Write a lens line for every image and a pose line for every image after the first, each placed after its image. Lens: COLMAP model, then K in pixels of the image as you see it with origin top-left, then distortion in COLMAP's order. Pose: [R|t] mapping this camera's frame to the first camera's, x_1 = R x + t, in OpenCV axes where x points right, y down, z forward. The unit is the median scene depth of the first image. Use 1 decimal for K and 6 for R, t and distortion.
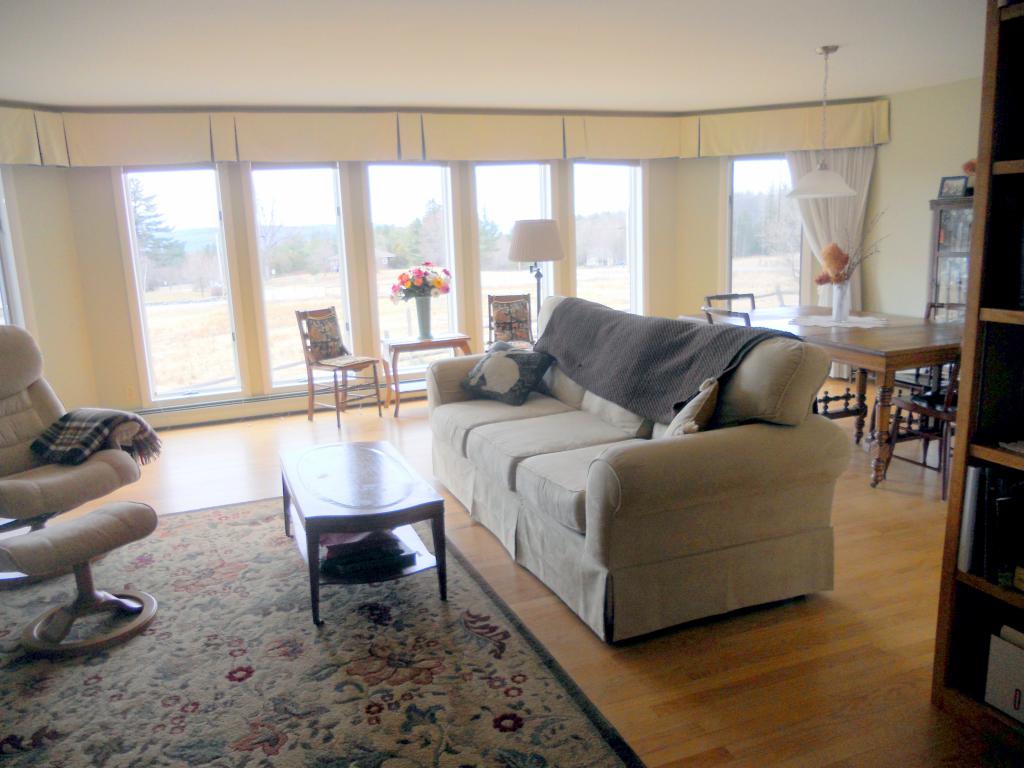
lens RADIAL K [[805.9, 0, 488.8], [0, 805.9, 380.9], [0, 0, 1]] dist [-0.043349, 0.011669]
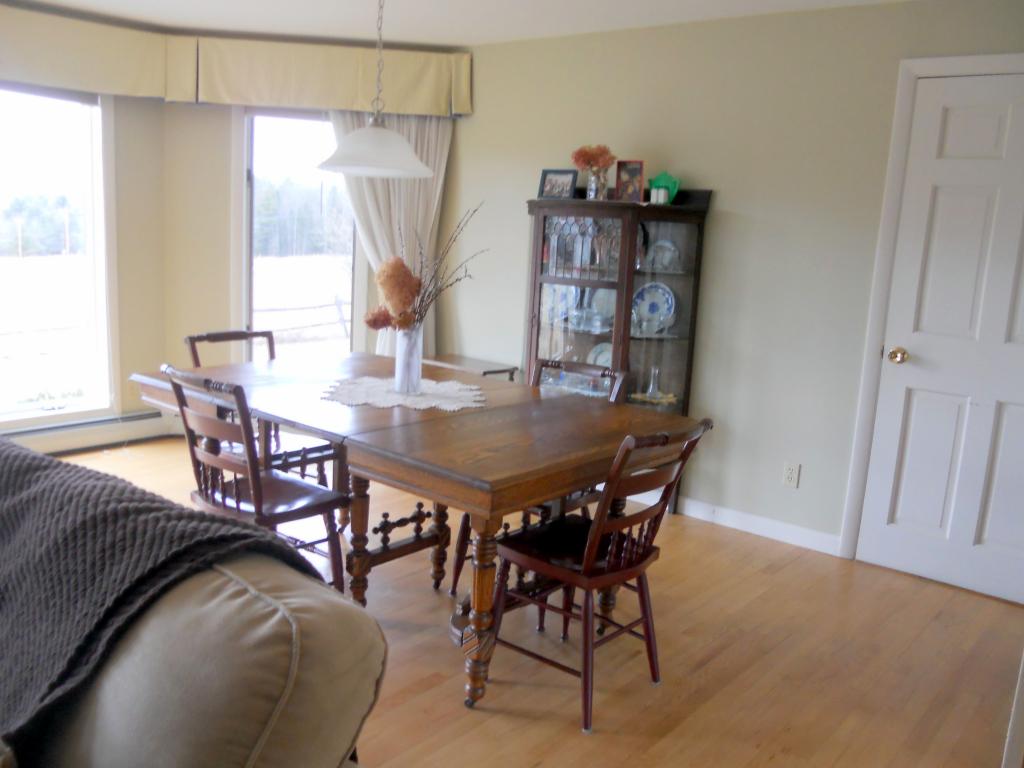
lens RADIAL K [[900.5, 0, 505.7], [0, 900.5, 379.6], [0, 0, 1]] dist [-0.052112, 0.000203]
pose [[0.865681, -0.004991, 0.500572, 0.095096], [0.010235, 0.999918, -0.007732, -0.042543], [-0.500492, 0.011817, 0.865661, 0.217193]]
